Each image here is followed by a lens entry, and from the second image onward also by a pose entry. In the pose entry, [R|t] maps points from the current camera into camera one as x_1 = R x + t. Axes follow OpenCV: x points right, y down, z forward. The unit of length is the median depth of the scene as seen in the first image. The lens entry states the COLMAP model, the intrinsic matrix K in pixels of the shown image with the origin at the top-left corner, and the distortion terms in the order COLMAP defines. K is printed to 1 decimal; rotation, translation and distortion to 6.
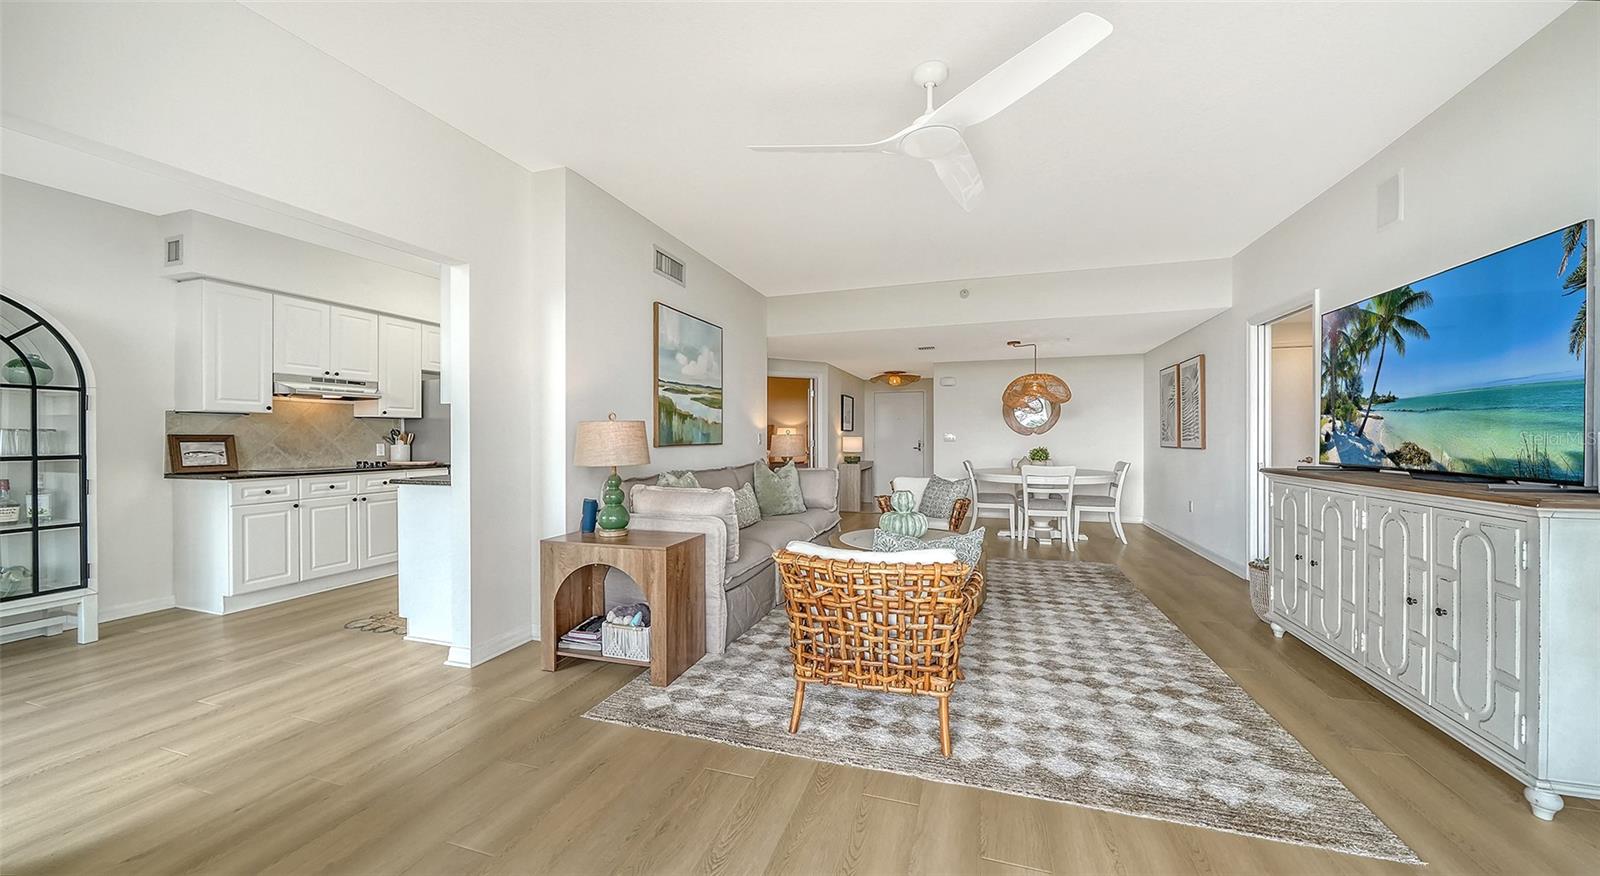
lens RADIAL K [[557.9, 0, 790.8], [0, 557.9, 436.5], [0, 0, 1]] dist [-0.004993, -0.000572]
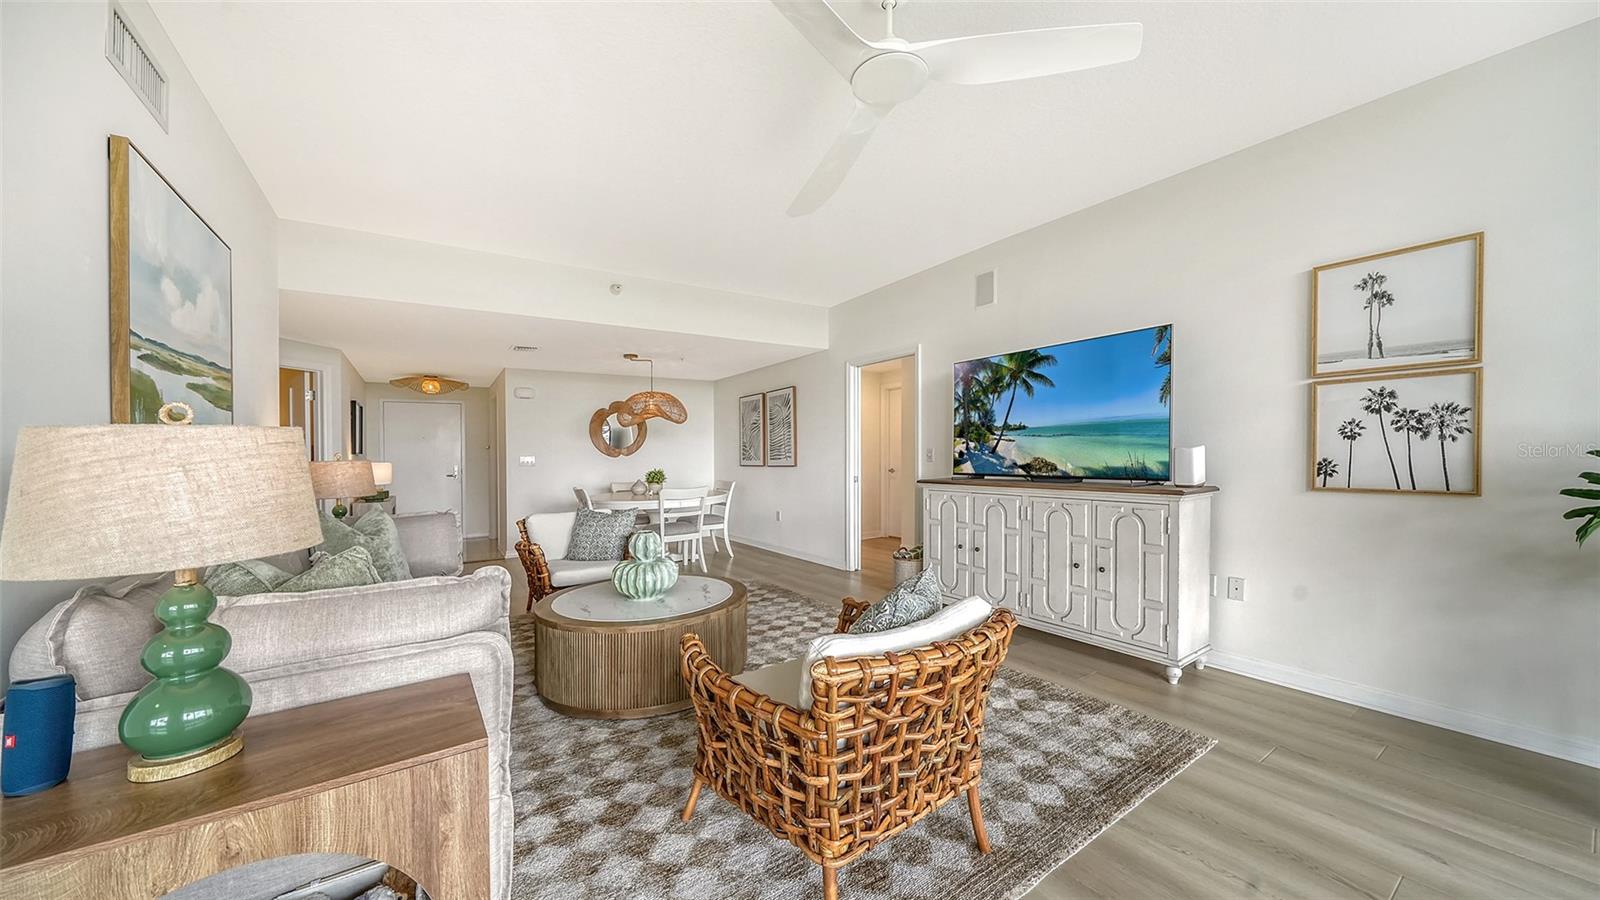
lens RADIAL K [[556.9, 0, 794.6], [0, 556.9, 461.5], [0, 0, 1]] dist [-0.006710, -0.000118]
pose [[0.608572, -0.018957, 0.793272, -0.342468], [0.014739, 0.999812, 0.012586, -0.004920], [-0.793362, 0.004033, 0.608737, 0.482079]]
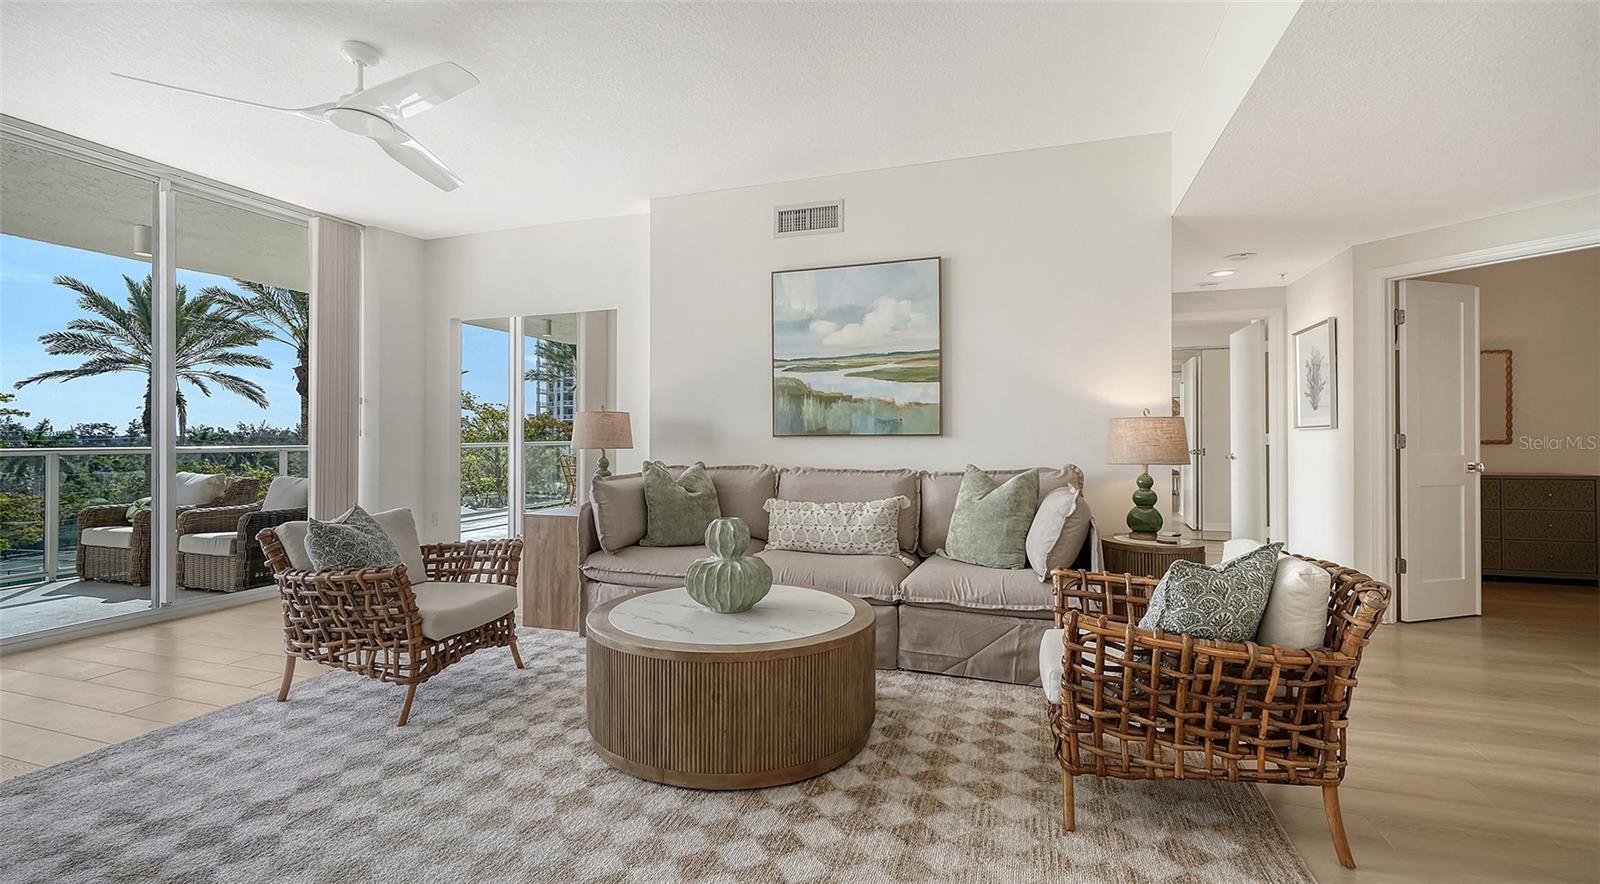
lens RADIAL K [[703.7, 0, 787.5], [0, 703.7, 428.5], [0, 0, 1]] dist [0.000735, 0.000703]
pose [[-0.013575, -0.012333, -0.999832, 1.128212], [-0.000151, 0.999924, -0.012332, 0.024804], [0.999908, -0.000017, -0.013576, 1.354048]]
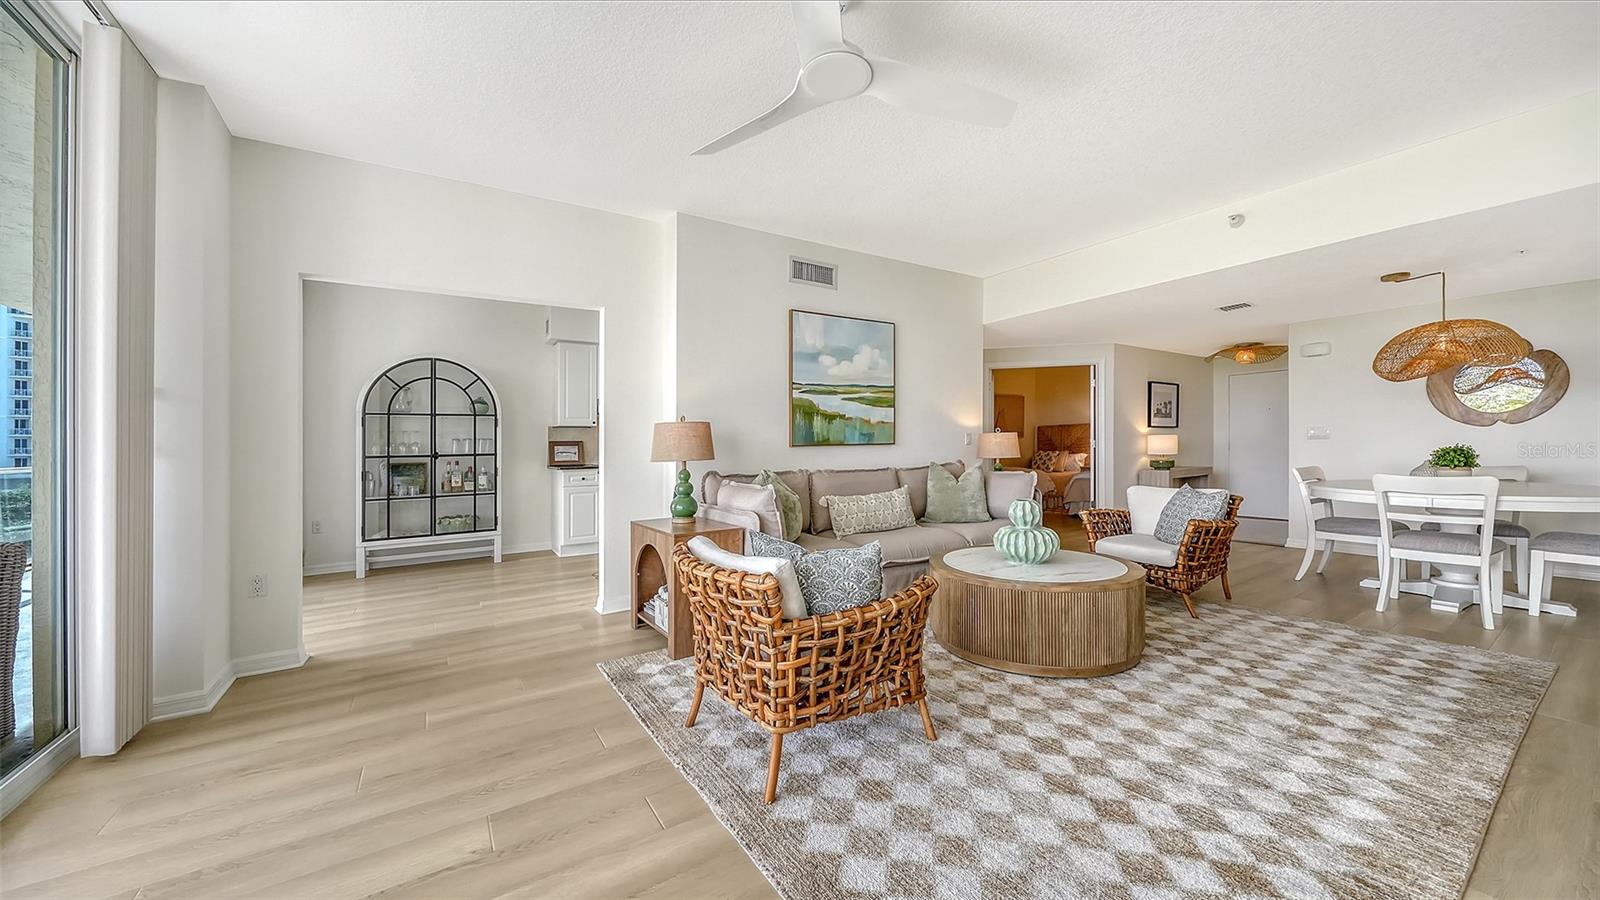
lens RADIAL K [[556.9, 0, 805.9], [0, 556.9, 444.8], [0, 0, 1]] dist [-0.006710, -0.000118]
pose [[0.785786, -0.009673, -0.618423, 0.564198], [0.012836, 0.999917, 0.000670, 0.019423], [0.618365, -0.008464, 0.785845, 0.248233]]
